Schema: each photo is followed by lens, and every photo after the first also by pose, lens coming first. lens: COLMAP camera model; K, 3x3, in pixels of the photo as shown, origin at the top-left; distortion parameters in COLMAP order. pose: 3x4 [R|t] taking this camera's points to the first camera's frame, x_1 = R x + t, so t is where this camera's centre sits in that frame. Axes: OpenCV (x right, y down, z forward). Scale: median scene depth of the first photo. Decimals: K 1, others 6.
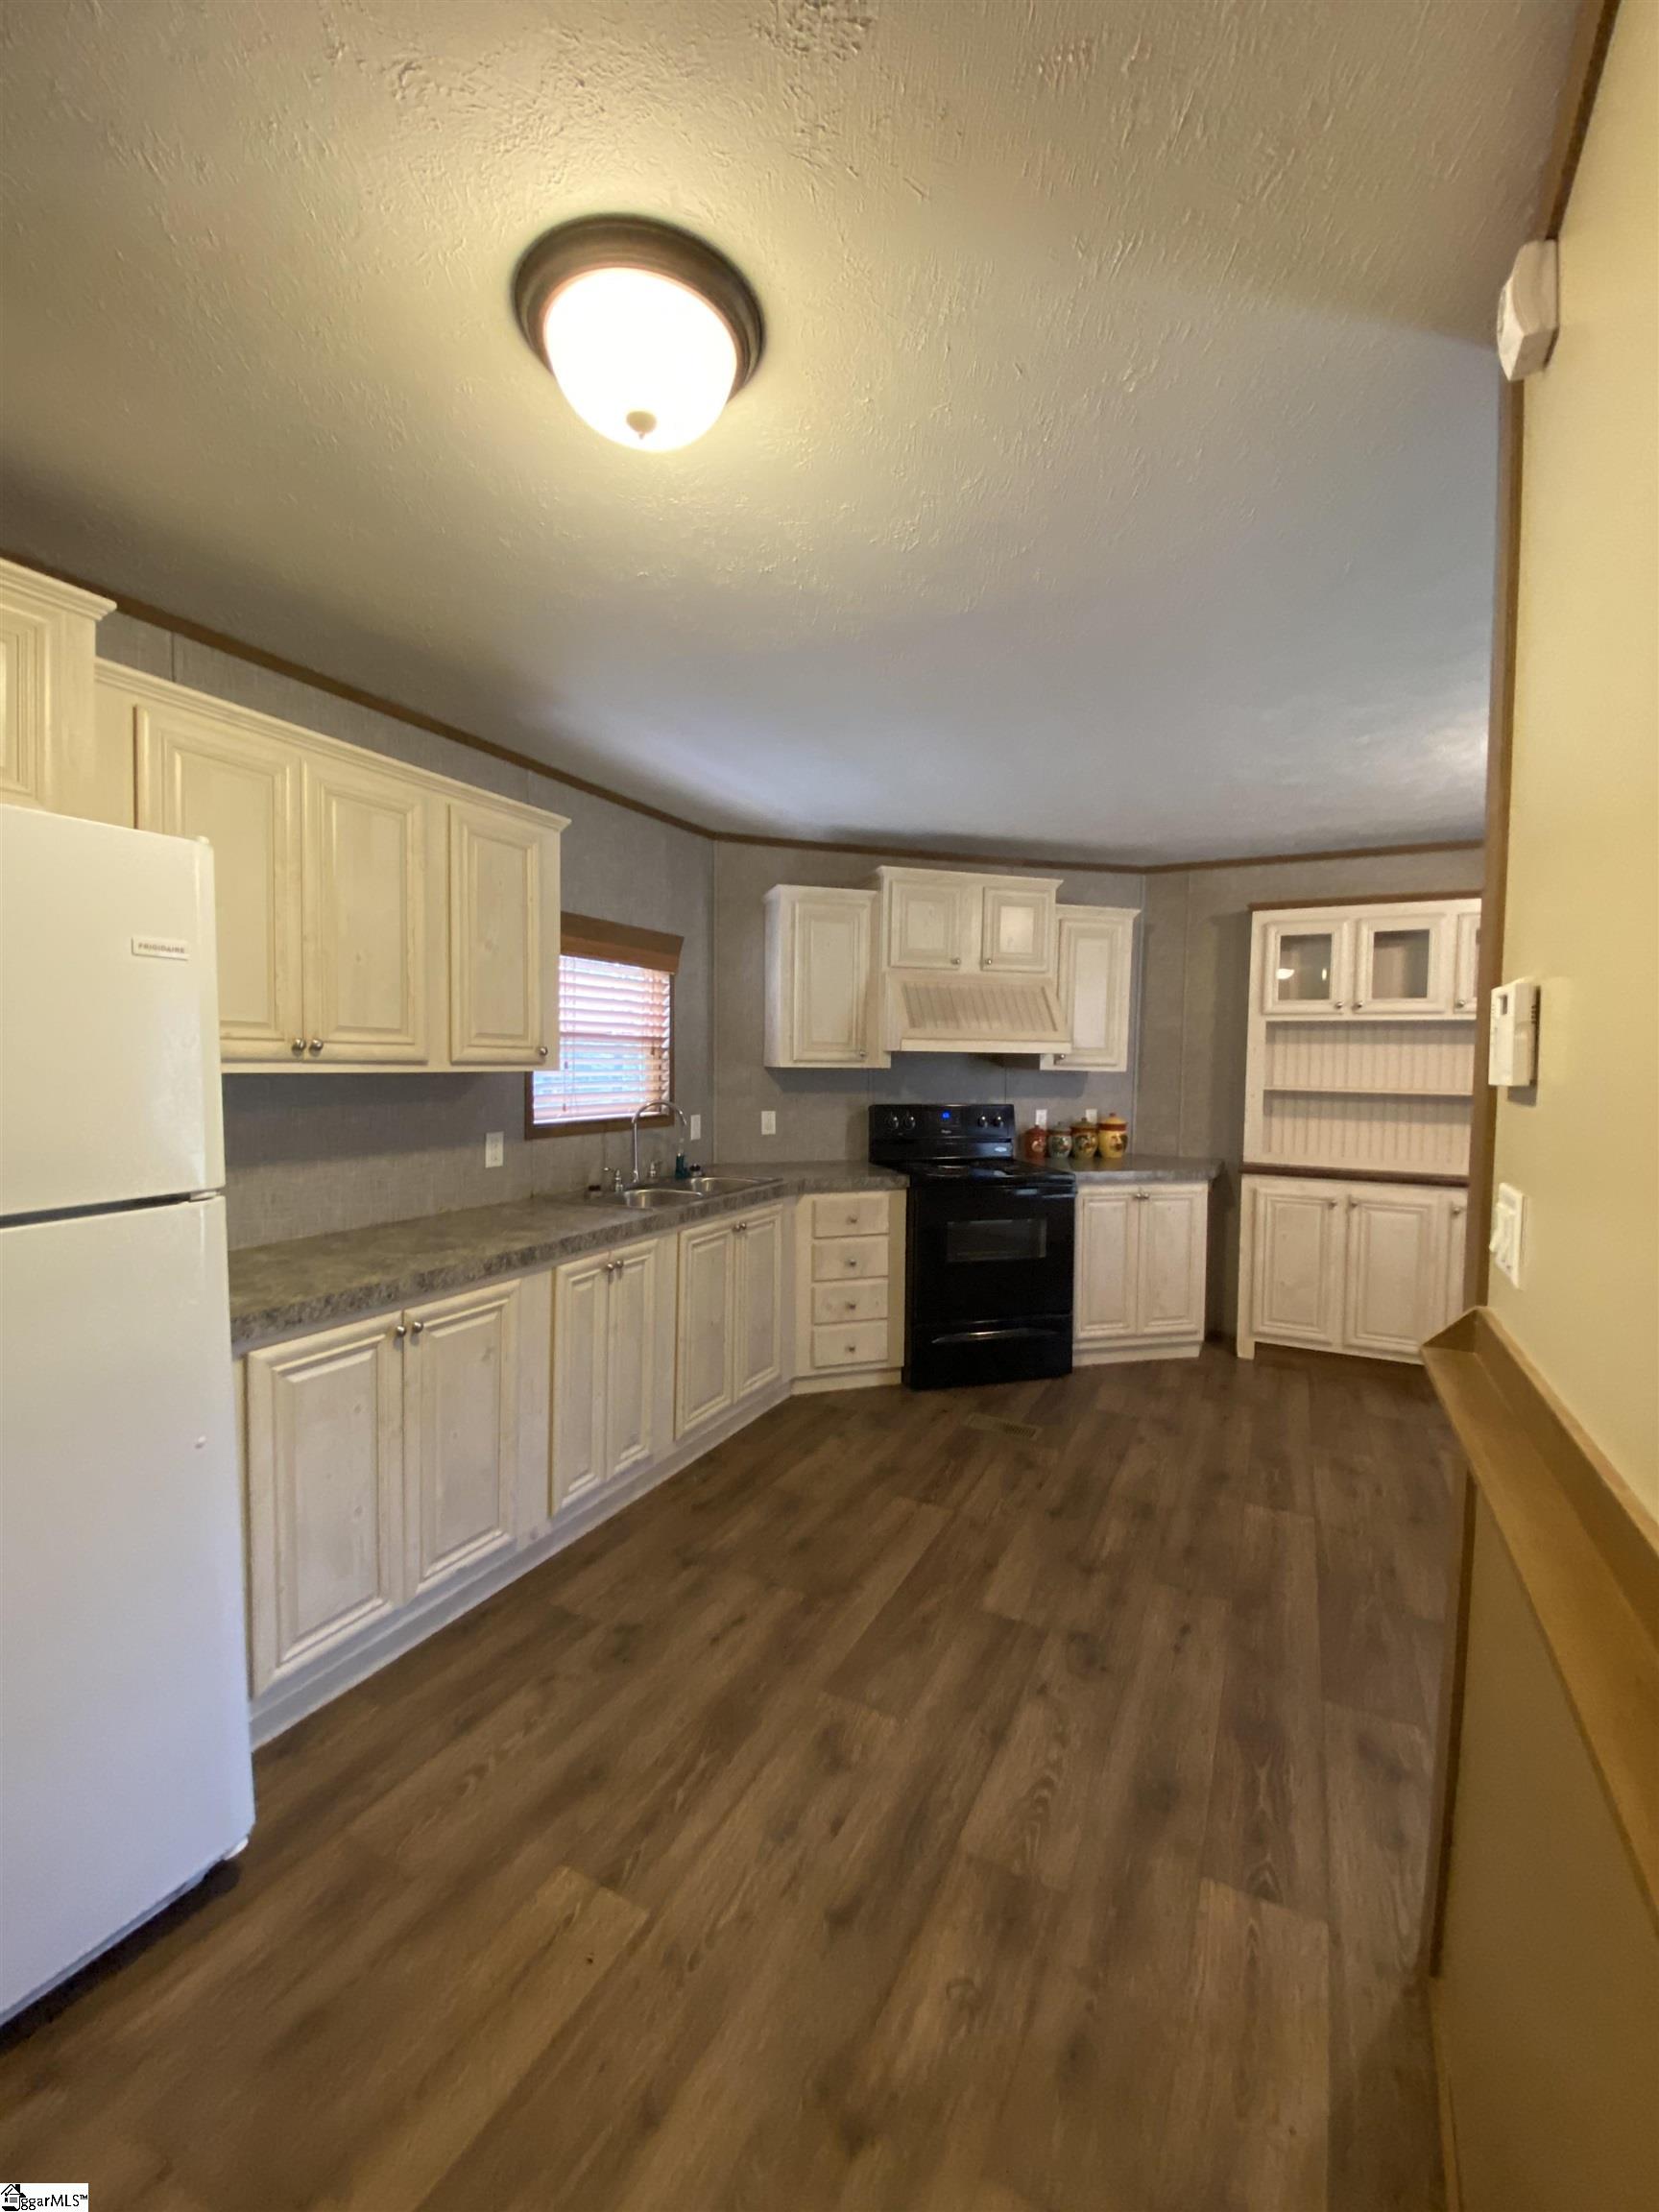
lens RADIAL K [[890.7, 0, 825.0], [0, 890.7, 1086.6], [0, 0, 1]] dist [0.018075, -0.017585]
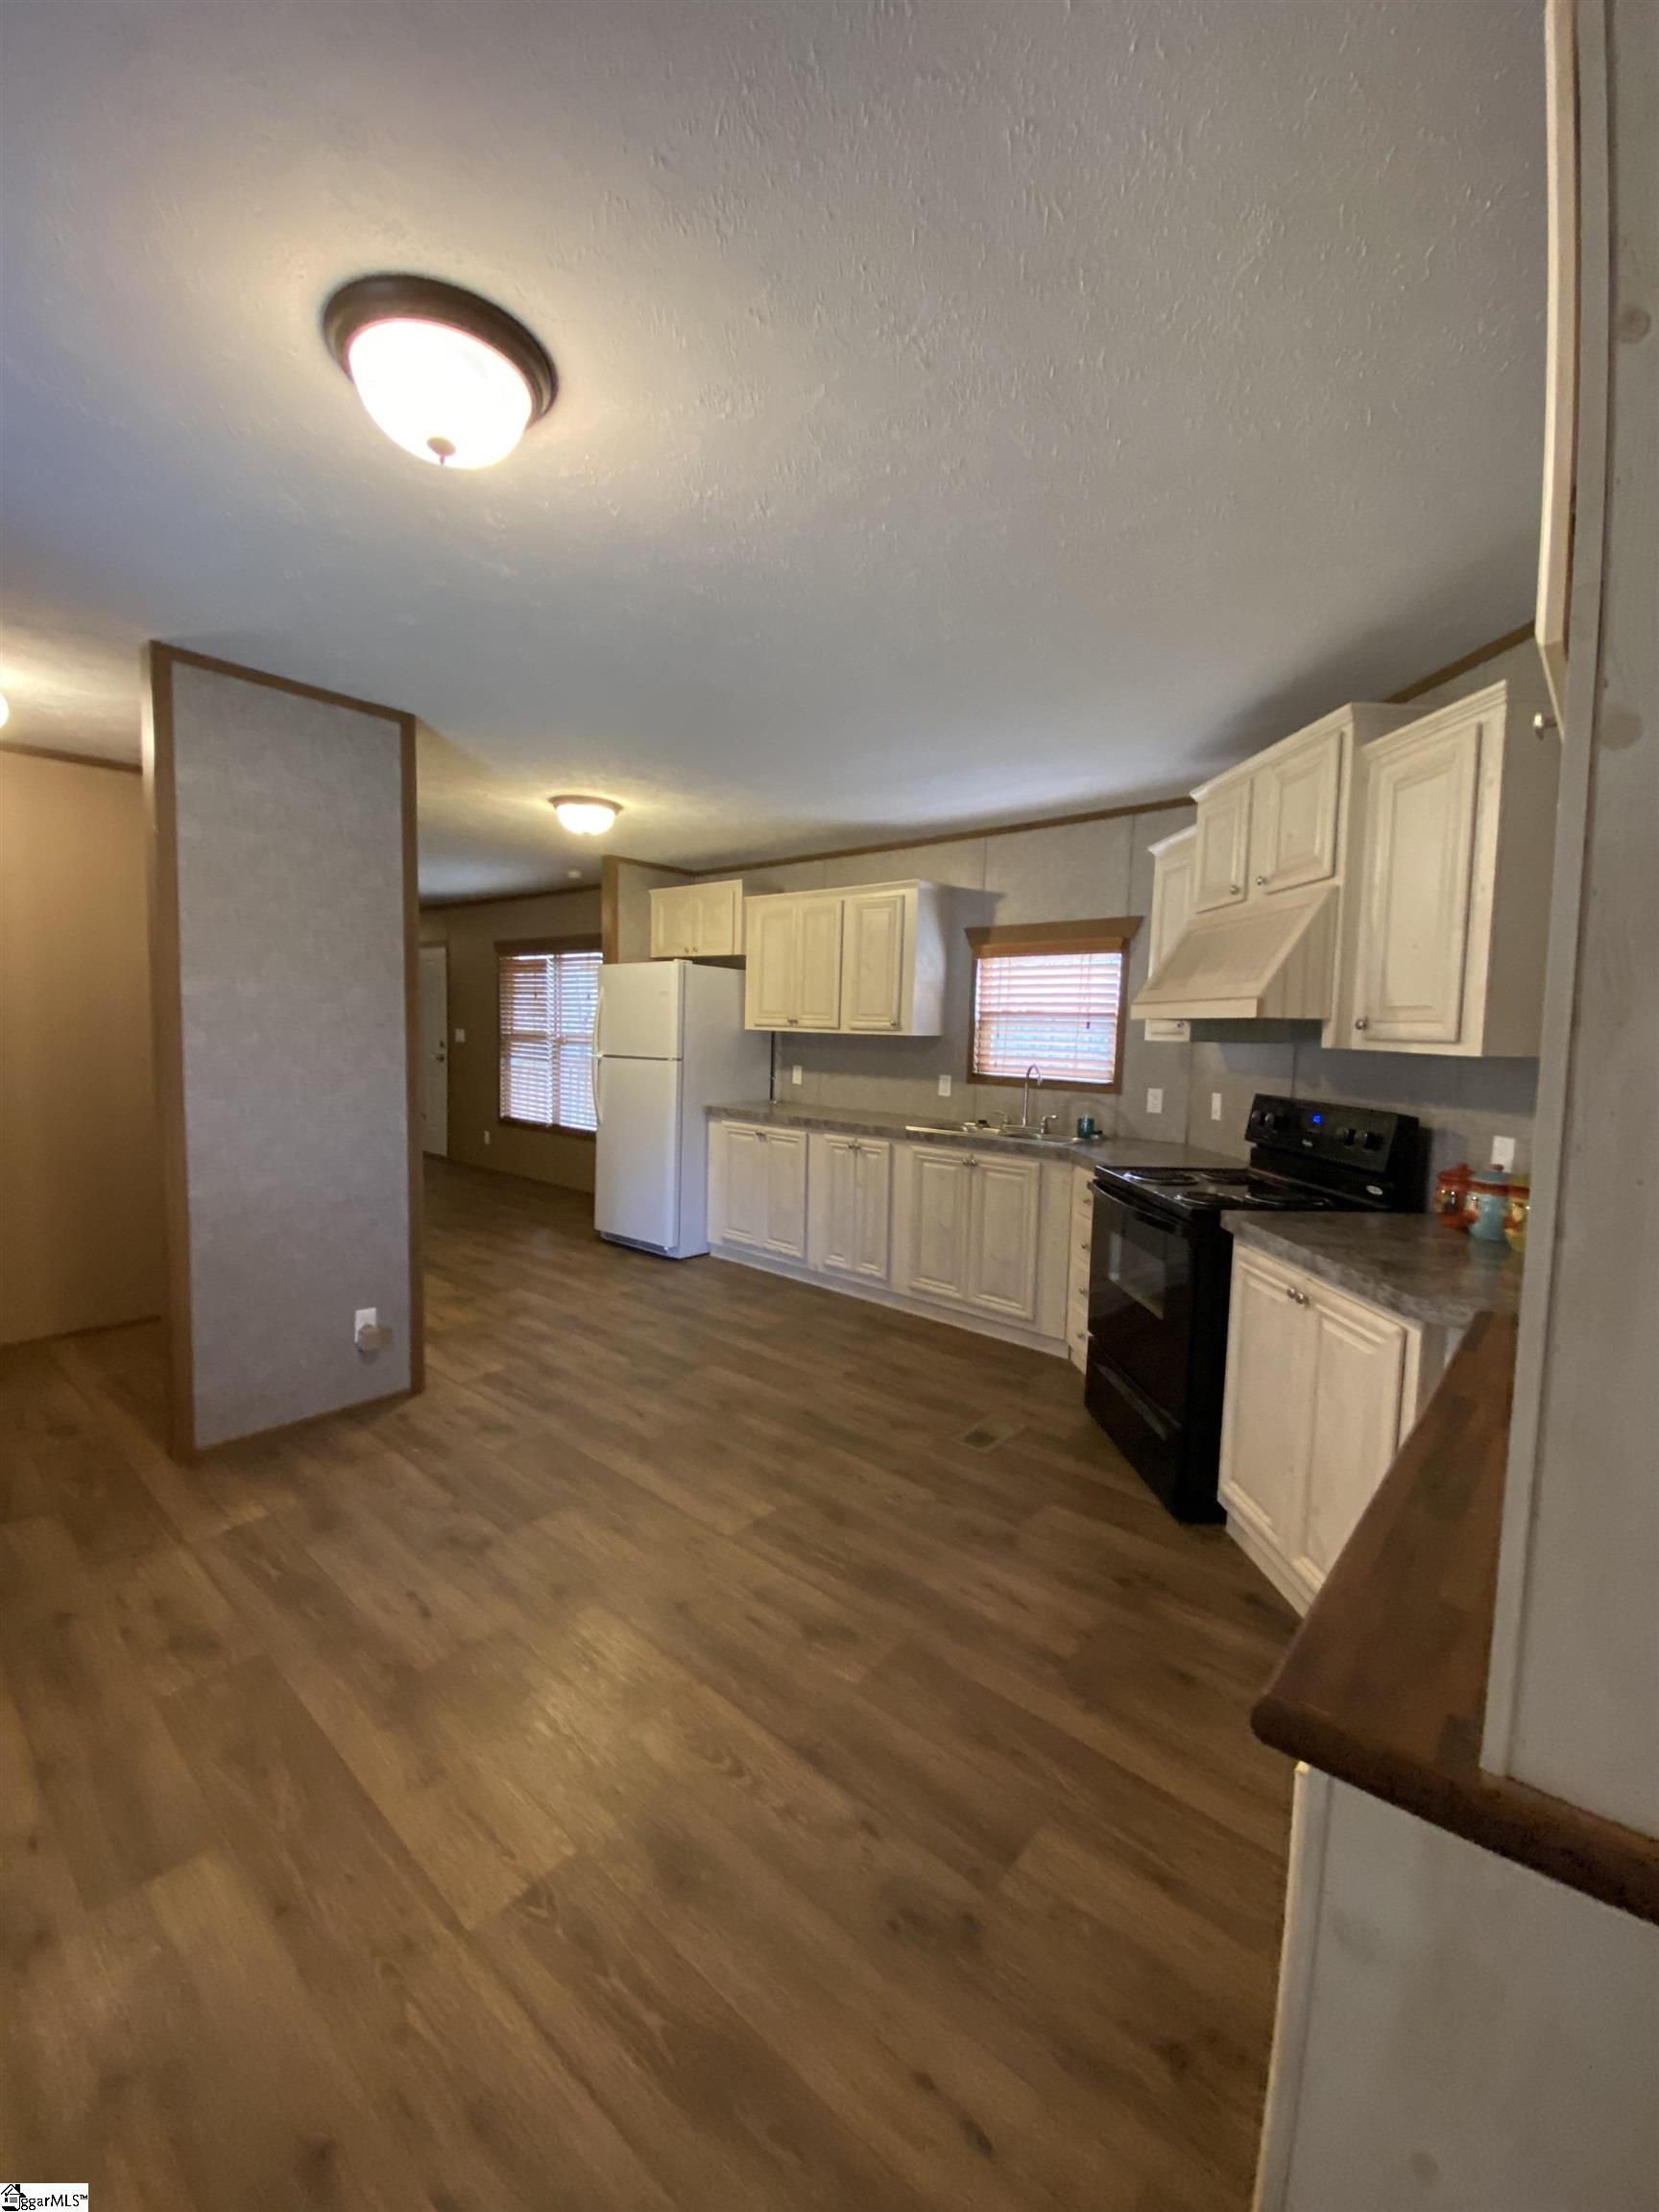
lens RADIAL K [[890.7, 0, 827.1], [0, 890.7, 1101.0], [0, 0, 1]] dist [0.018075, -0.017585]
pose [[-0.228664, 0.062125, -0.971521, 0.973741], [-0.061056, 0.995082, 0.078002, -0.011465], [0.971589, 0.077154, -0.223746, 0.904852]]
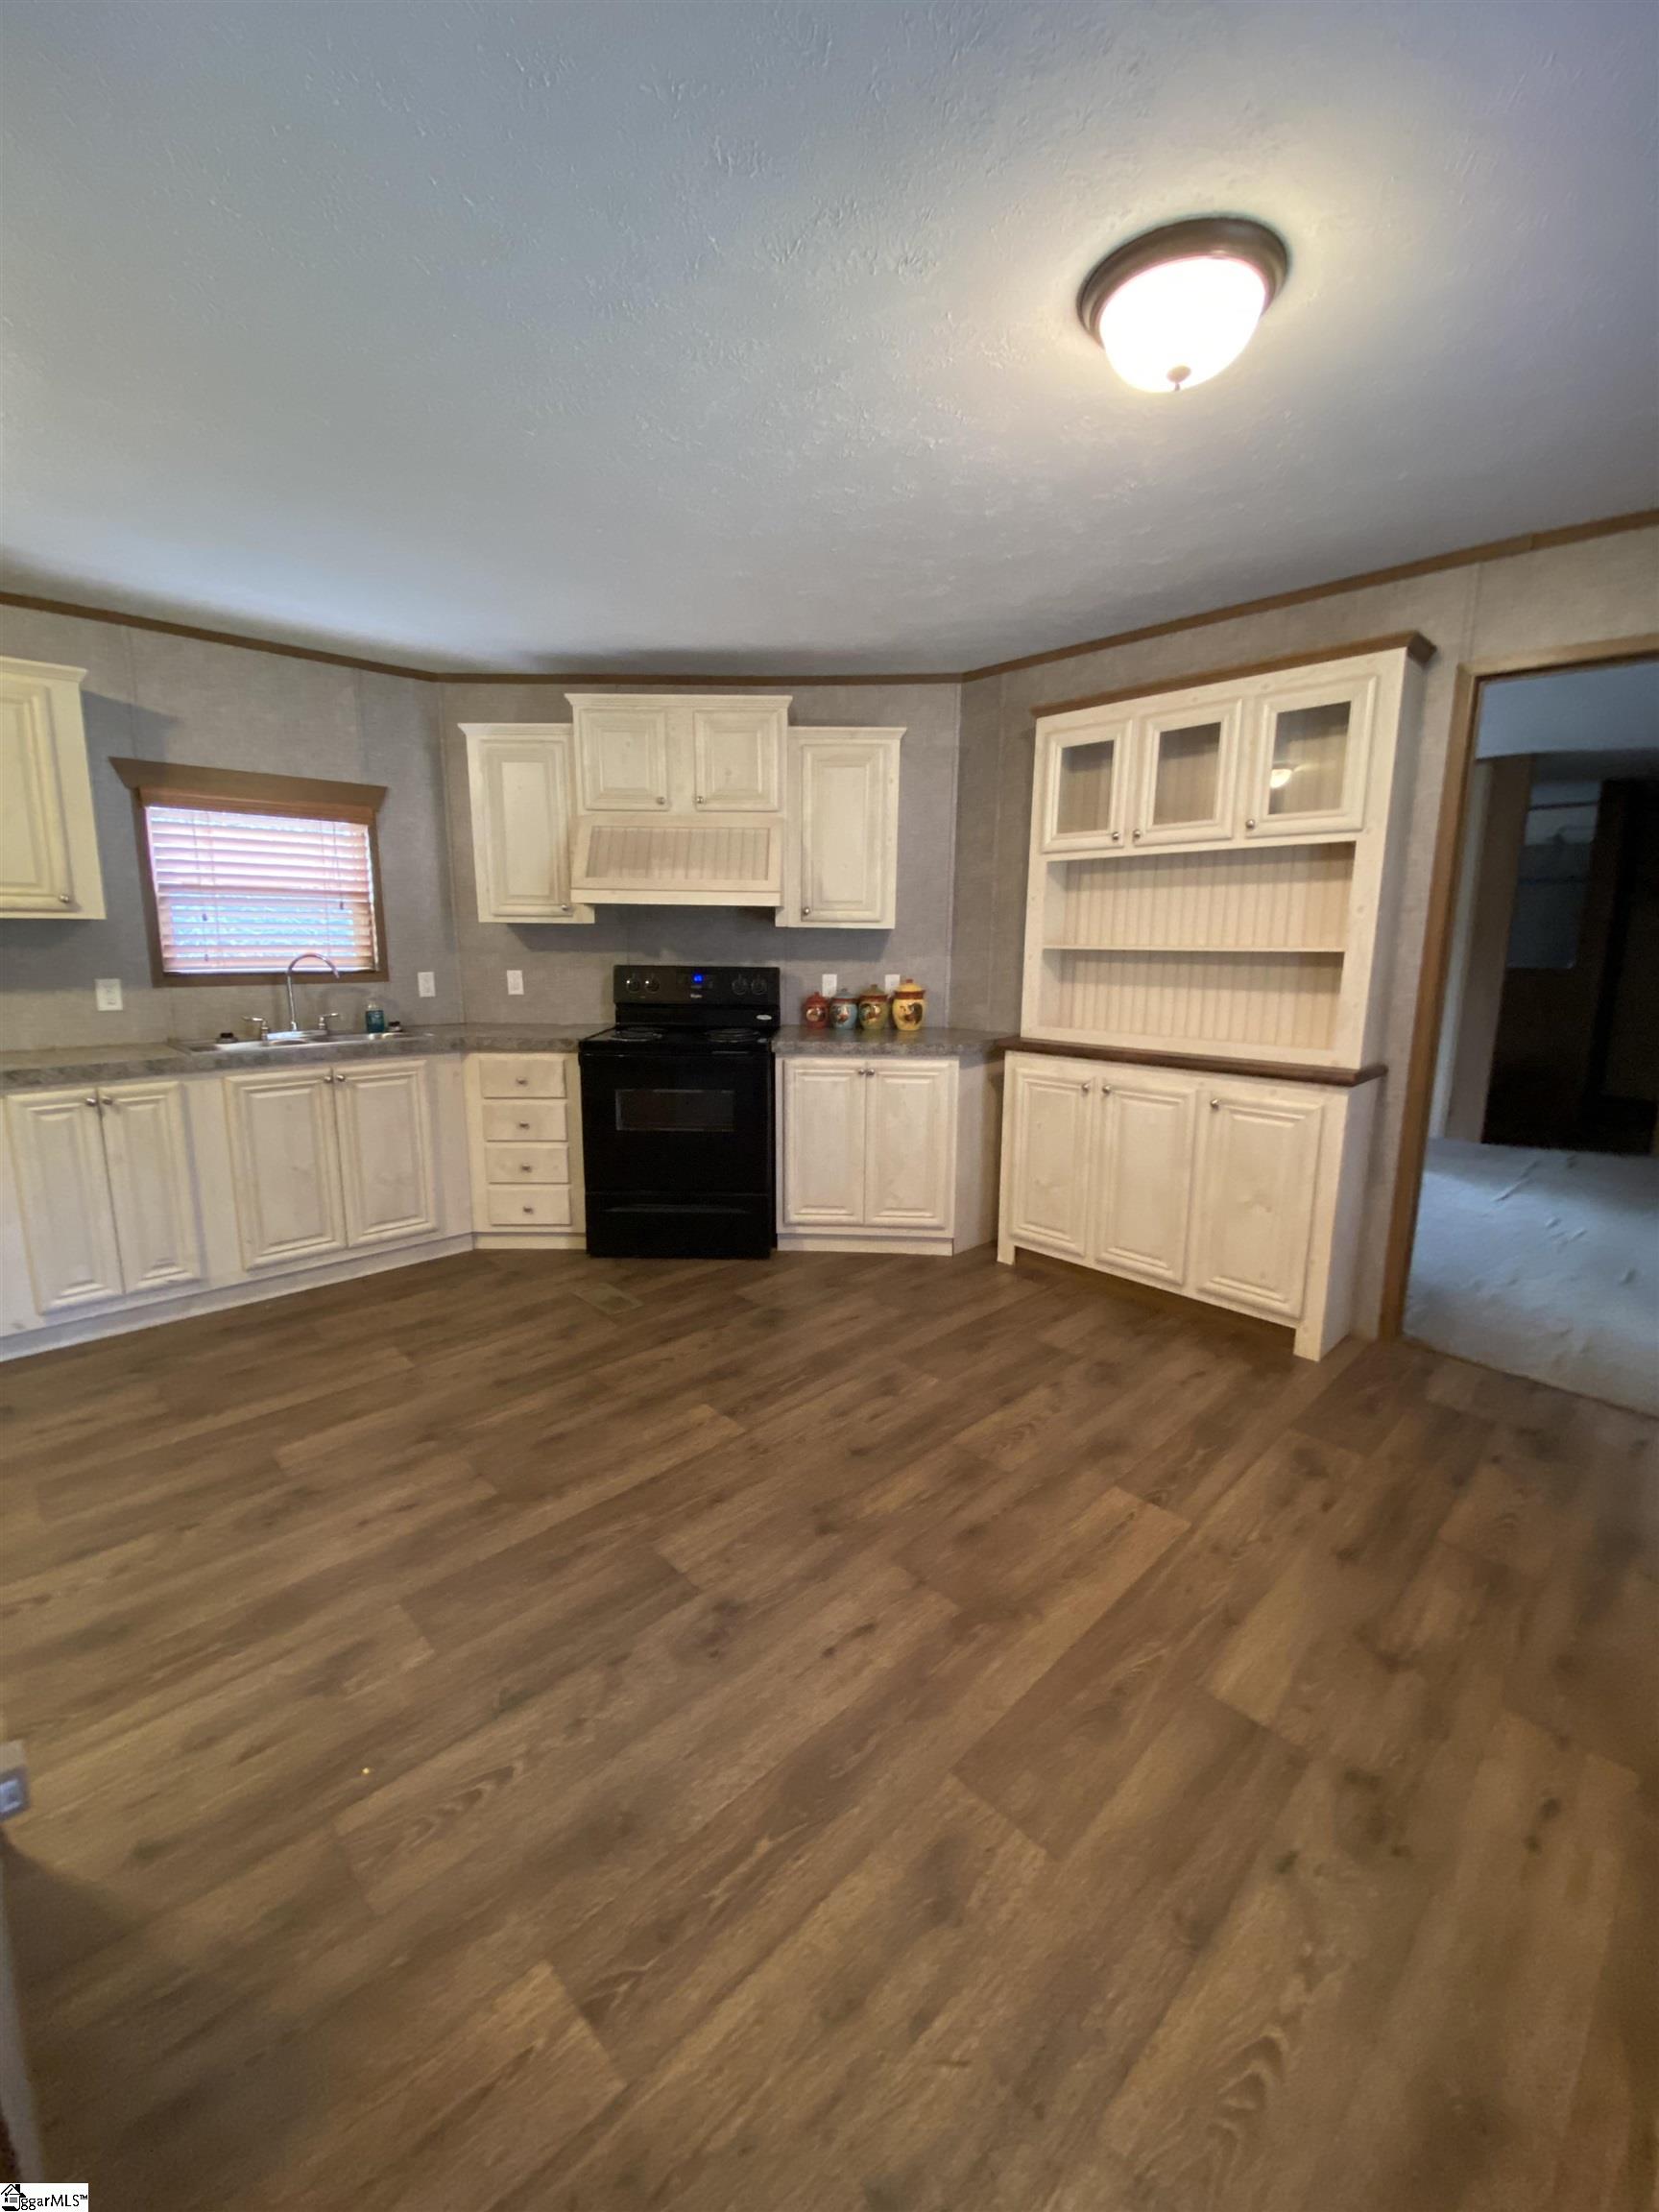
lens RADIAL K [[890.7, 0, 829.8], [0, 890.7, 1096.5], [0, 0, 1]] dist [0.018075, -0.017585]
pose [[0.951579, 0.048448, -0.303563, 0.627732], [-0.005839, 0.990173, 0.139726, 0.027960], [0.307349, -0.131187, 0.942511, 0.178595]]
